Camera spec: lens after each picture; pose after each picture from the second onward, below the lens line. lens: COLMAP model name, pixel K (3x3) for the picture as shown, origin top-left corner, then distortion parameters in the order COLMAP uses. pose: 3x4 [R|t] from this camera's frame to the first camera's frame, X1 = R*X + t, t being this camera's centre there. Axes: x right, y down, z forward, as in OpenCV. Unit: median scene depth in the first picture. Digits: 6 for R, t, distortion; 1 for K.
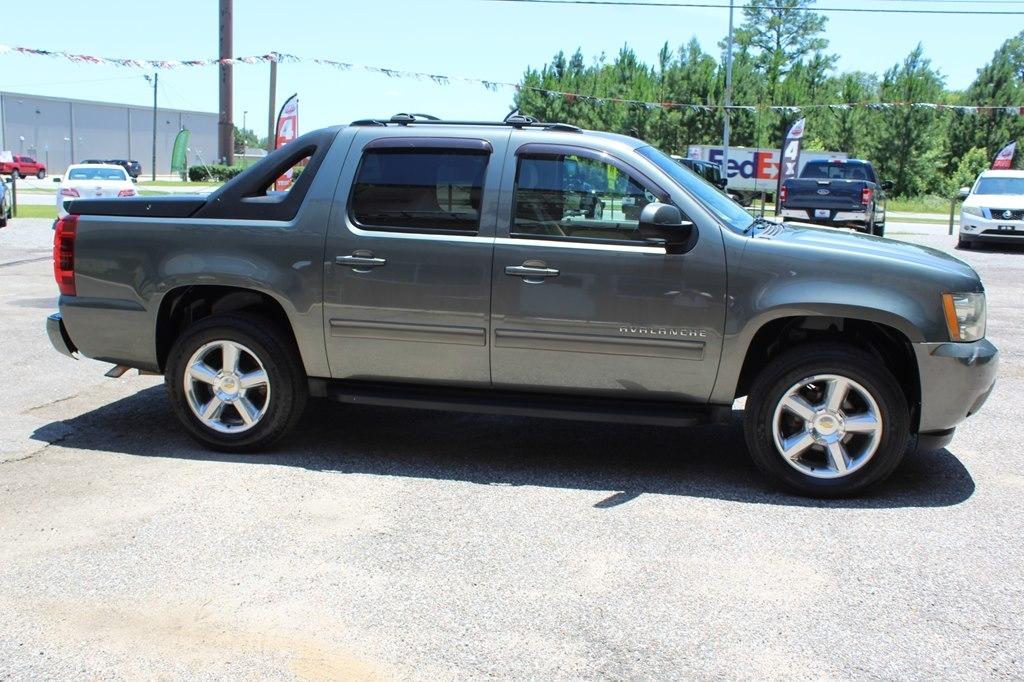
lens RADIAL K [[1013.3, 0, 512.0], [0, 1013.3, 341.0], [0, 0, 1]] dist [-0.130256, 0.106532]
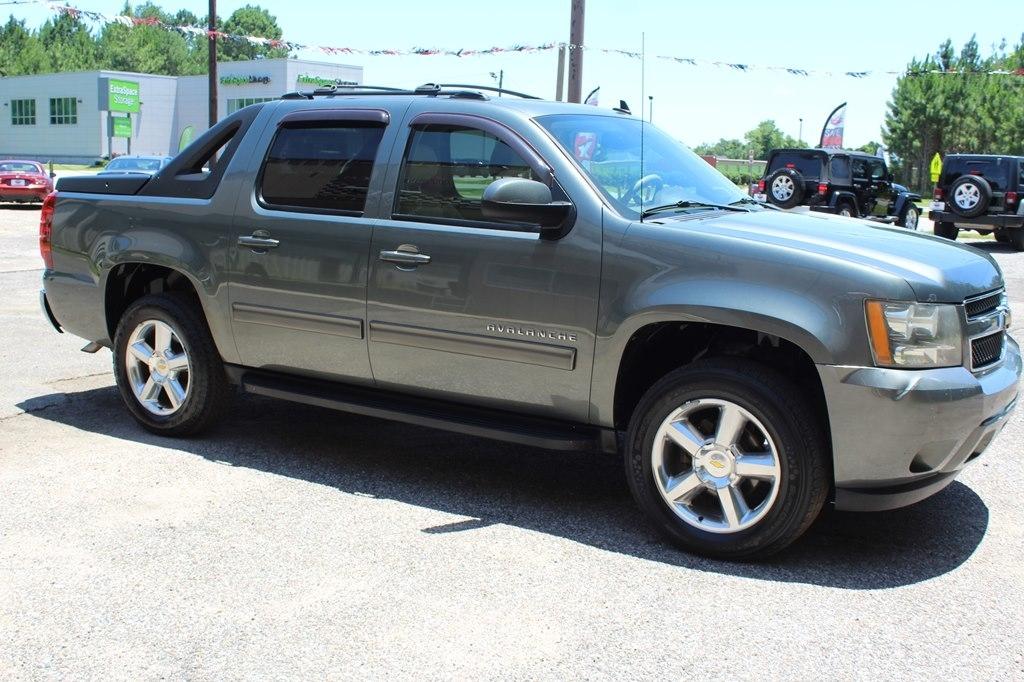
lens RADIAL K [[1081.5, 0, 500.0], [0, 1081.5, 342.0], [0, 0, 1]] dist [-0.130741, 0.120986]
pose [[0.930893, 0.058066, -0.360647, 0.409491], [-0.062902, 0.998018, -0.001673, 0.001282], [0.359835, 0.024243, 0.932701, 0.145460]]
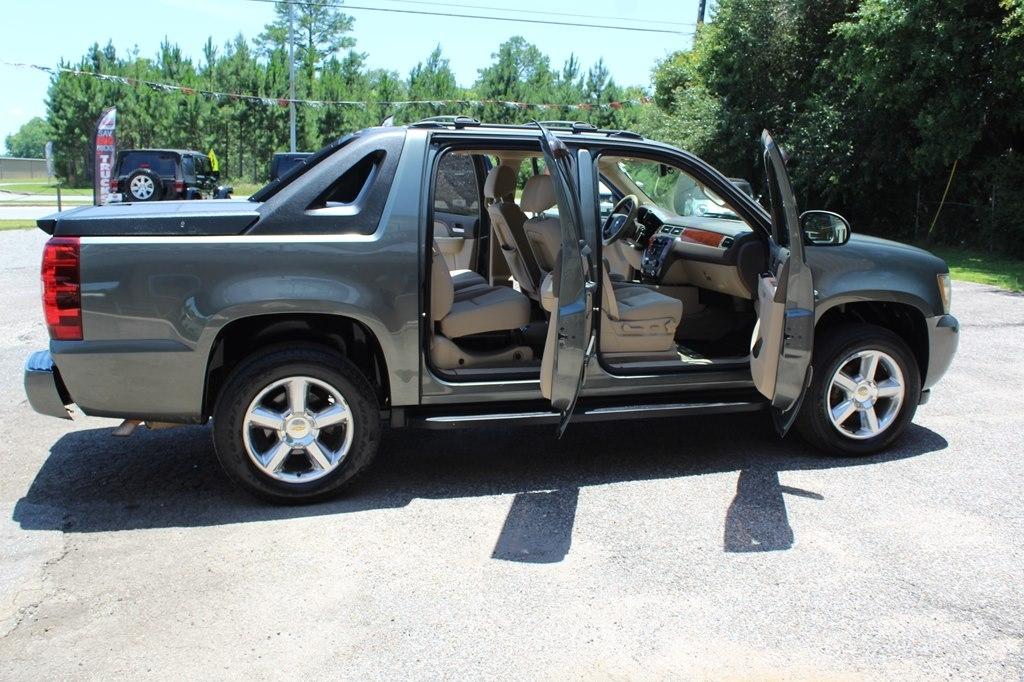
lens RADIAL K [[967.9, 0, 512.0], [0, 967.9, 341.0], [0, 0, 1]] dist [-0.139964, 0.126575]
pose [[0.883108, -0.089302, 0.460592, -0.503435], [0.081539, 0.995992, 0.036771, -0.046584], [-0.462029, 0.005084, 0.886850, 0.183387]]
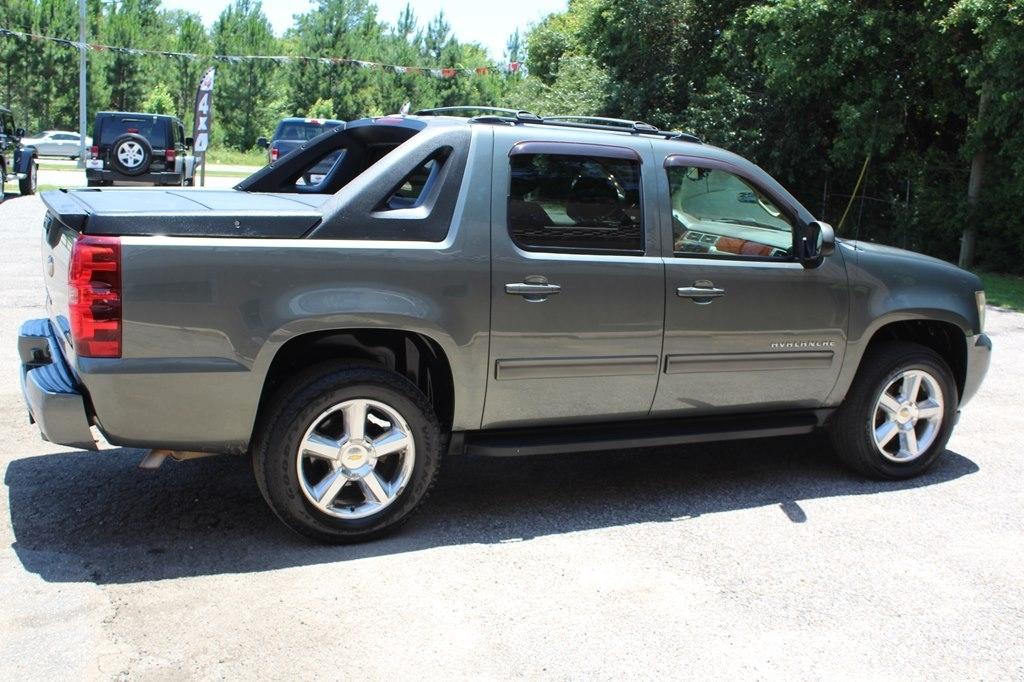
lens RADIAL K [[1118.8, 0, 512.0], [0, 1118.8, 341.0], [0, 0, 1]] dist [-0.110293, 0.137166]
pose [[0.790423, -0.081686, 0.607091, -0.710404], [0.061349, 0.996642, 0.054226, -0.084278], [-0.609482, -0.005617, 0.792780, 0.256470]]
